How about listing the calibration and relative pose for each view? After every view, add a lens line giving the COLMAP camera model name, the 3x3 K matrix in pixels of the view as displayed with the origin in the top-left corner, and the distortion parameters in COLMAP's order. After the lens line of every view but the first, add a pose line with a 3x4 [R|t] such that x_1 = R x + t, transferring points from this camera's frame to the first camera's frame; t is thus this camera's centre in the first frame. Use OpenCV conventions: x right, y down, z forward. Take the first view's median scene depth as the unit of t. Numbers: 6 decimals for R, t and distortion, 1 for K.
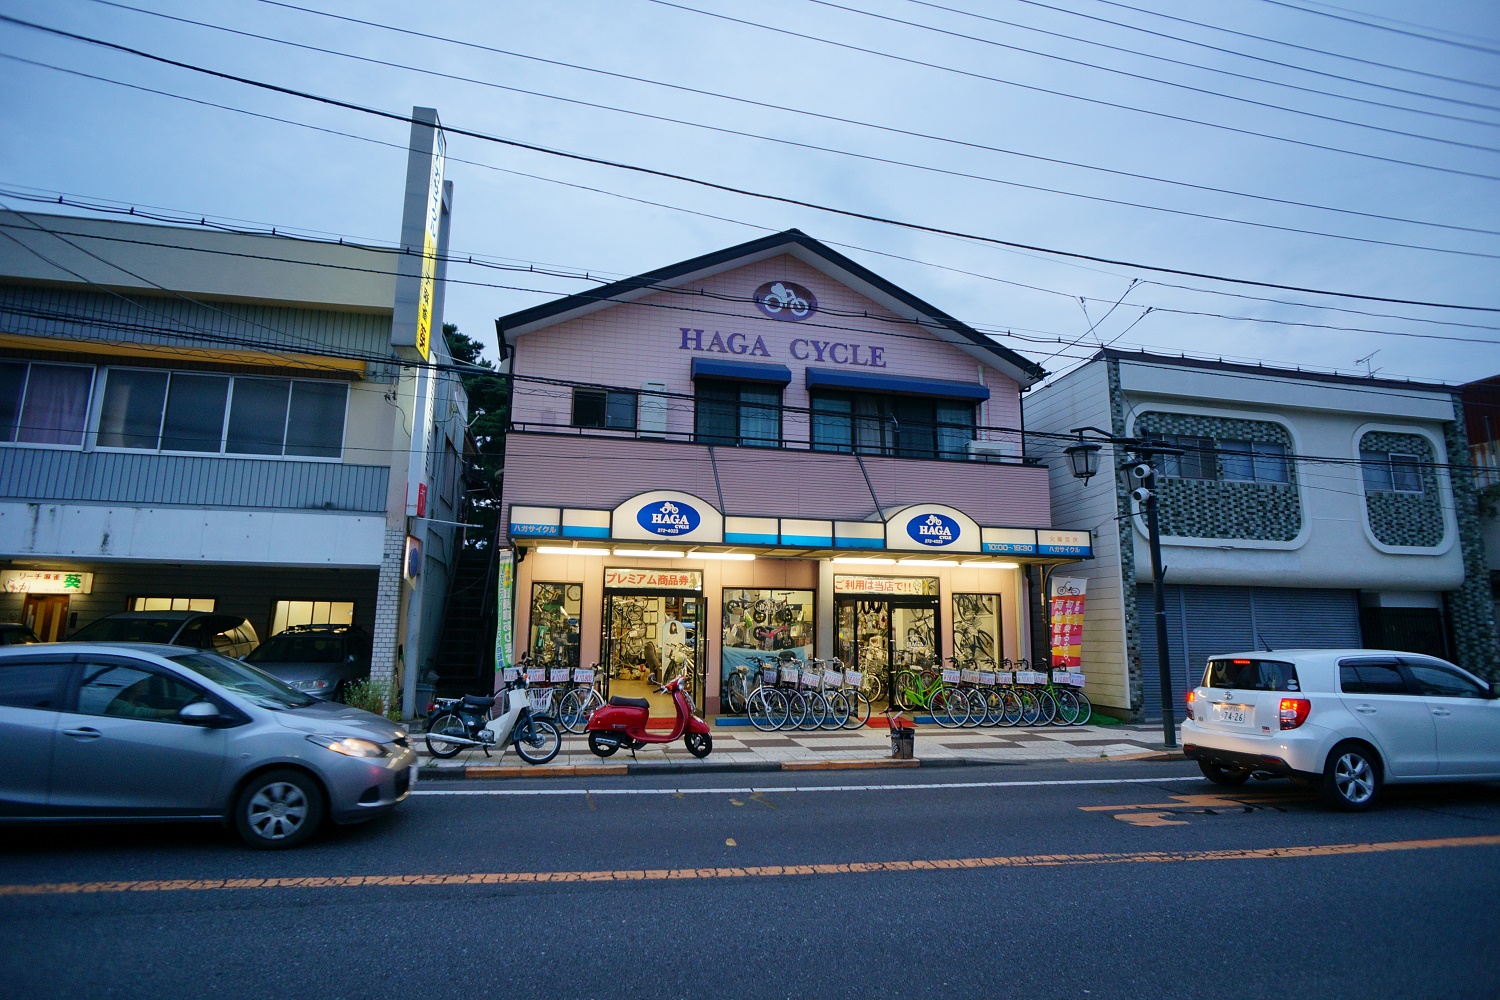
lens RADIAL K [[789.9, 0, 750.0], [0, 789.9, 500.0], [0, 0, 1]] dist [-0.029018, -0.000042]
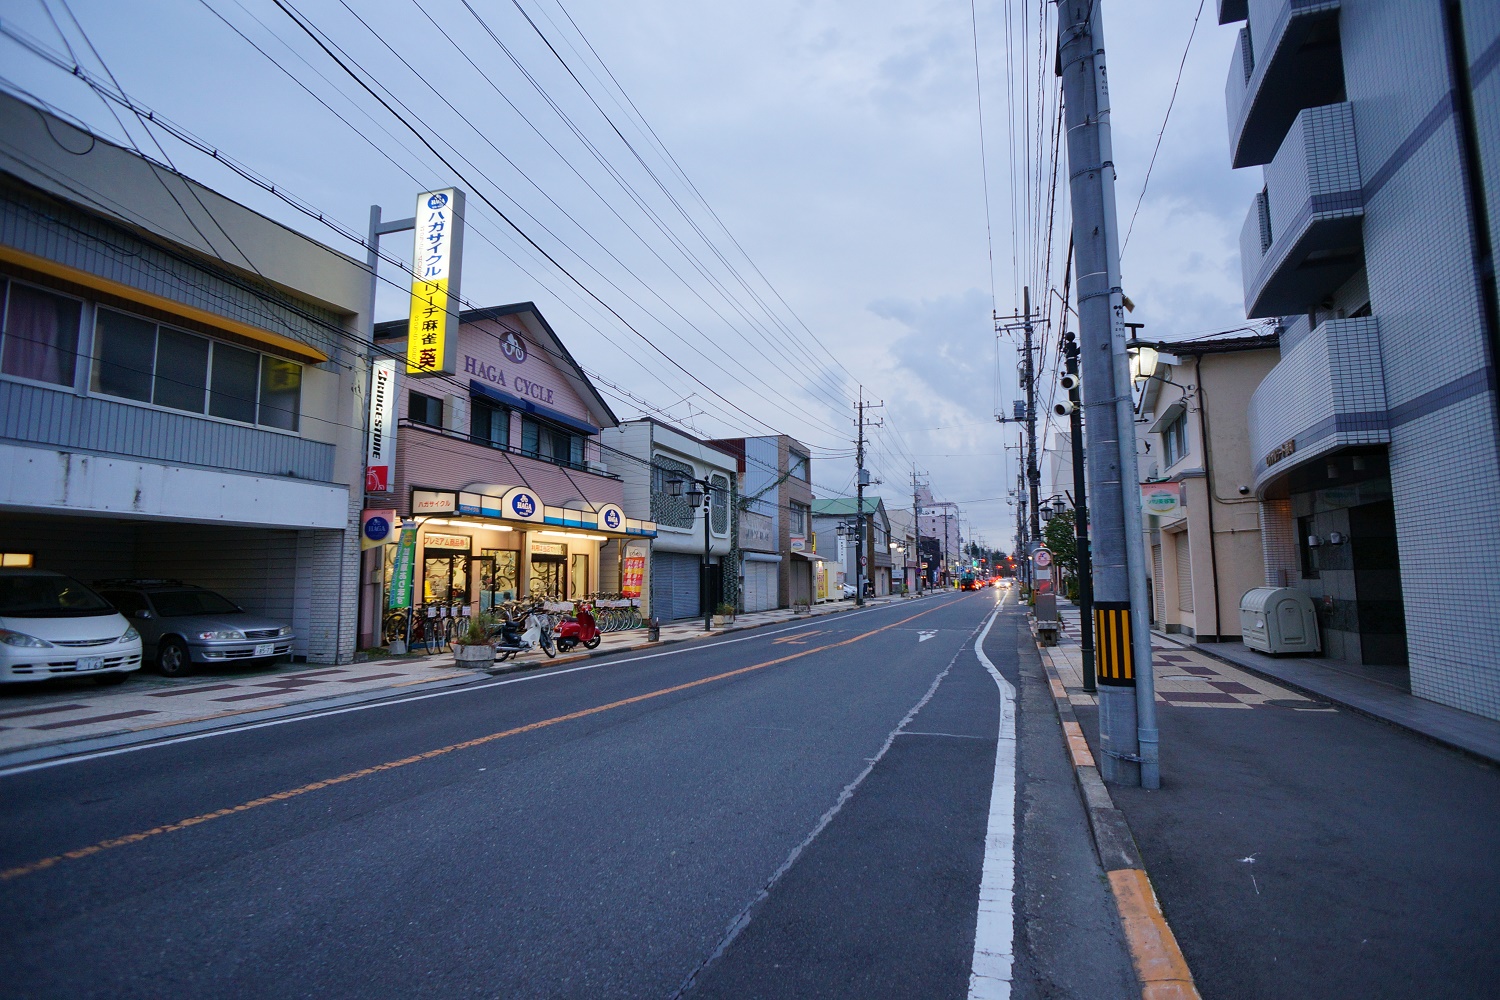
lens RADIAL K [[796.5, 0, 751.1], [0, 796.5, 483.3], [0, 0, 1]] dist [-0.001025, 0.000175]
pose [[0.518049, 0.089383, 0.850668, -1.044197], [-0.126915, 0.991549, -0.026896, -0.029385], [-0.845883, -0.094029, 0.525015, -0.153552]]
